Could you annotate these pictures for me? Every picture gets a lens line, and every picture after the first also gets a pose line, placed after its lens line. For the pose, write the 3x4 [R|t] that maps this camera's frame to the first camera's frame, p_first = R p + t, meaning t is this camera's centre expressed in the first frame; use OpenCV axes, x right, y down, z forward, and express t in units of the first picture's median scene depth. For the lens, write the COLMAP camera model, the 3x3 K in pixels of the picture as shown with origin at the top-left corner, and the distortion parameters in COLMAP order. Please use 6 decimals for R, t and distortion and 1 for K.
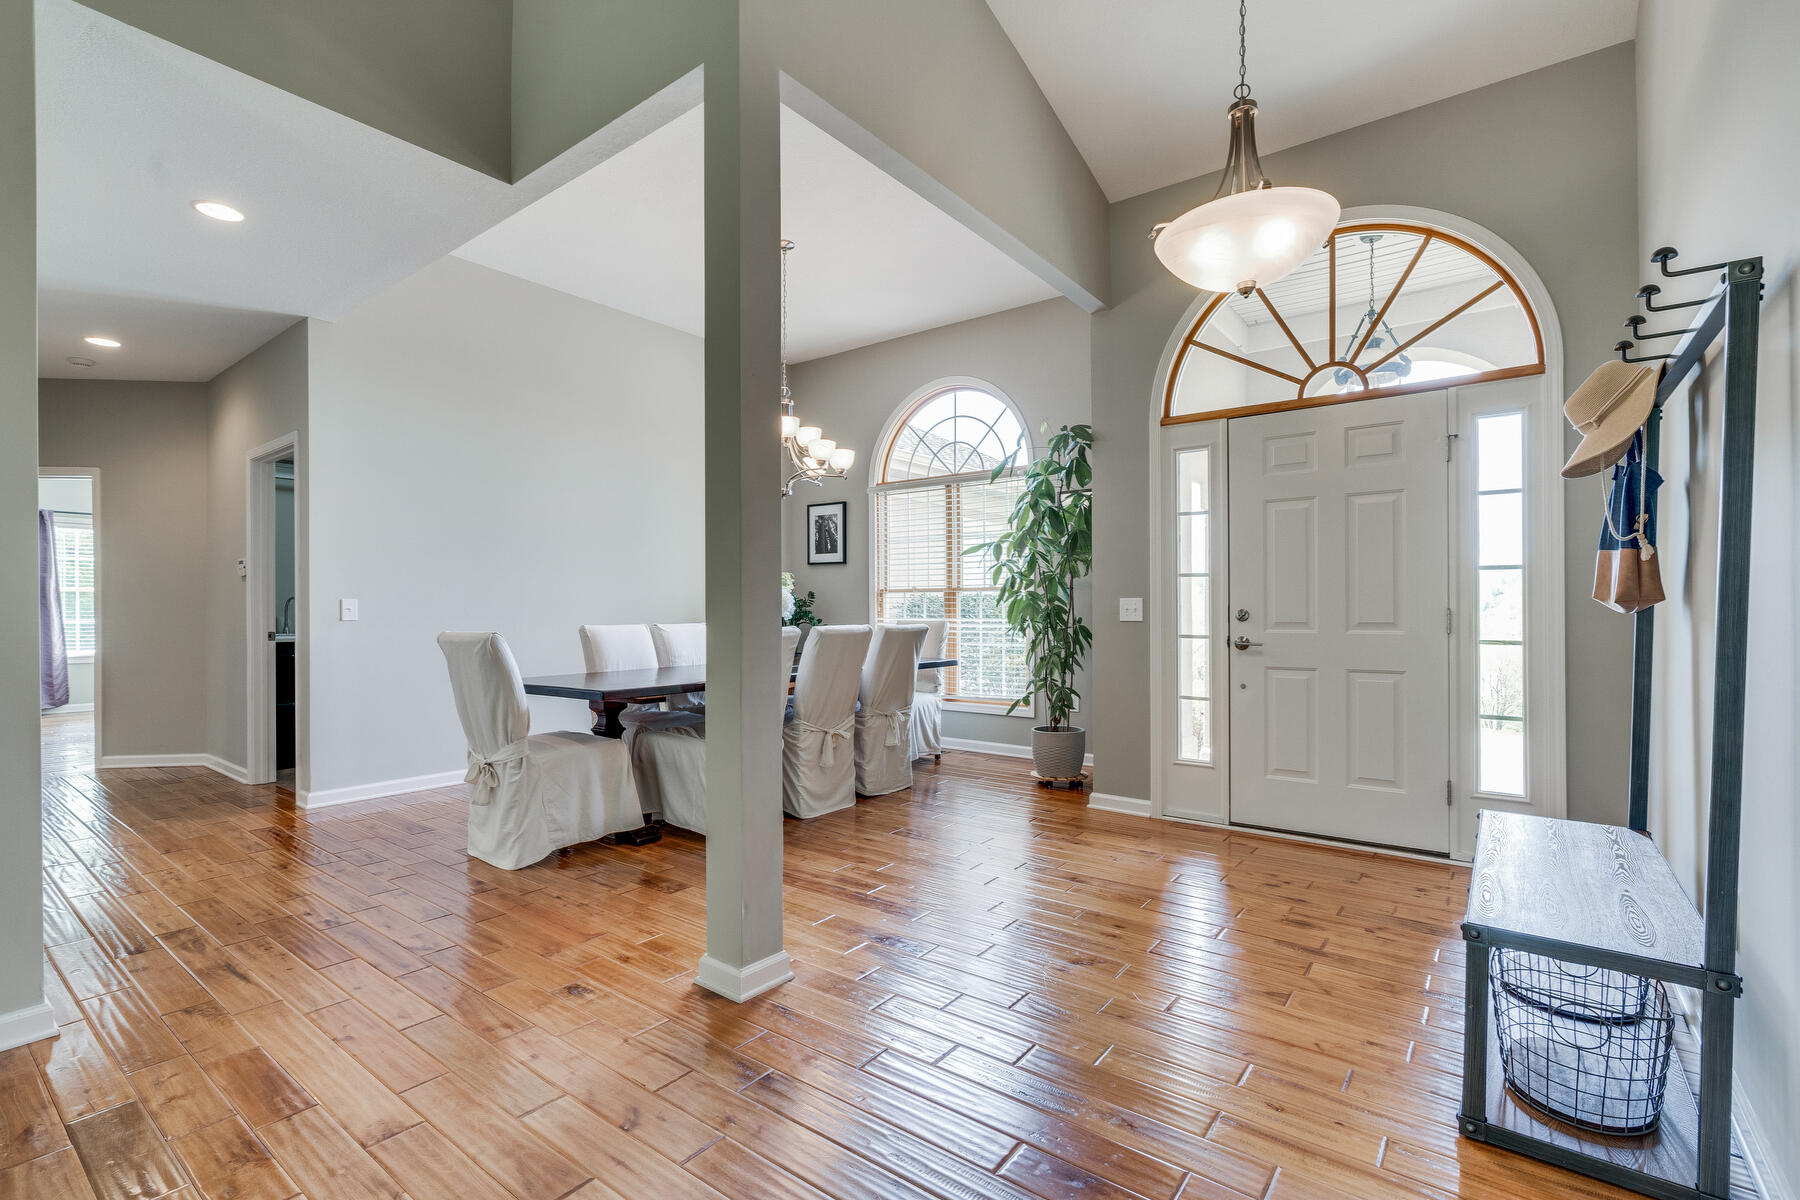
lens RADIAL K [[819.3, 0, 888.8], [0, 819.3, 606.5], [0, 0, 1]] dist [-0.000093, 0.000083]
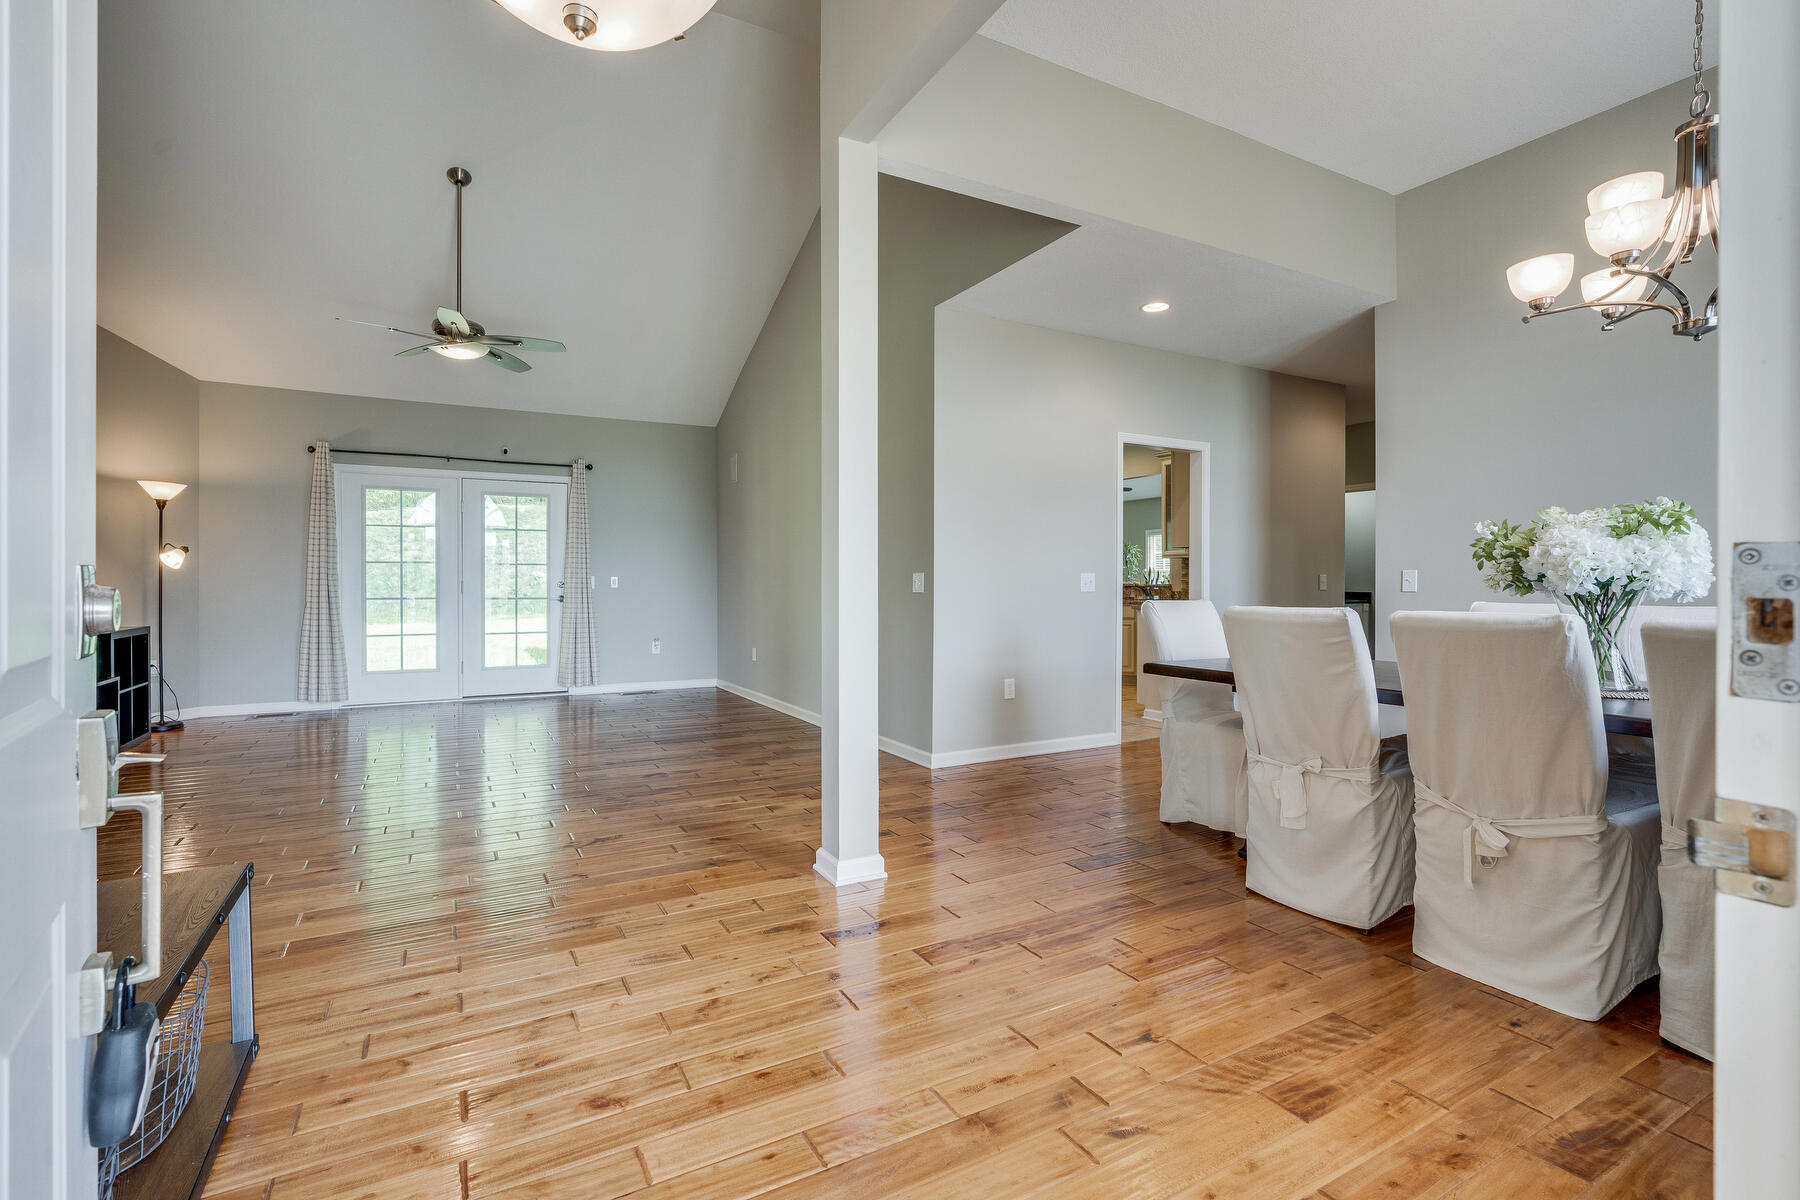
lens RADIAL K [[819.3, 0, 891.9], [0, 819.3, 593.8], [0, 0, 1]] dist [-0.000093, 0.000083]
pose [[-0.402243, 0.014351, -0.915421, 0.693022], [0.002851, 0.999892, 0.014422, 0.005010], [0.915529, 0.003191, -0.402240, 1.138274]]
